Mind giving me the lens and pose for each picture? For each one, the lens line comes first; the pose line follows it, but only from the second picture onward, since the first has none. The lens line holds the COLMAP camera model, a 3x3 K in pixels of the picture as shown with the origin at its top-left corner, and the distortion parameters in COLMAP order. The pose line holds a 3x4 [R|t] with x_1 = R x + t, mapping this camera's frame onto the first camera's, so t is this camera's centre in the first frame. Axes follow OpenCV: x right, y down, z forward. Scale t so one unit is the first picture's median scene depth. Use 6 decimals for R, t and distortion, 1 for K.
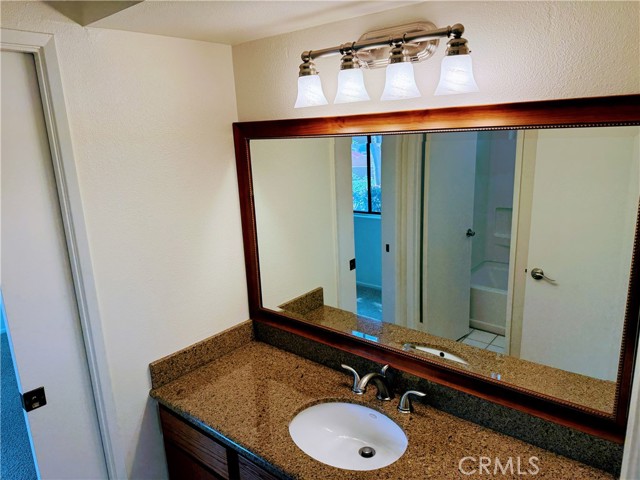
lens RADIAL K [[455.9, 0, 323.3], [0, 455.9, 239.5], [0, 0, 1]] dist [0.033045, -0.029457]
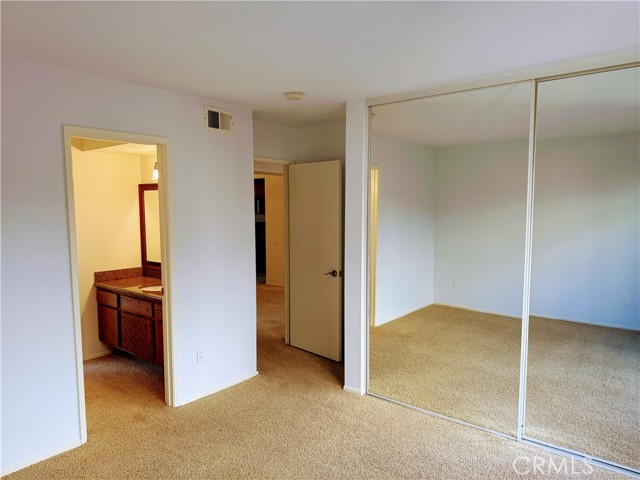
lens RADIAL K [[455.9, 0, 317.0], [0, 455.9, 240.3], [0, 0, 1]] dist [0.033045, -0.029457]
pose [[0.999156, 0.040869, 0.004189, 0.814442], [-0.039796, 0.988131, -0.148371, 0.403280], [-0.010204, 0.148079, 0.988923, -1.523141]]
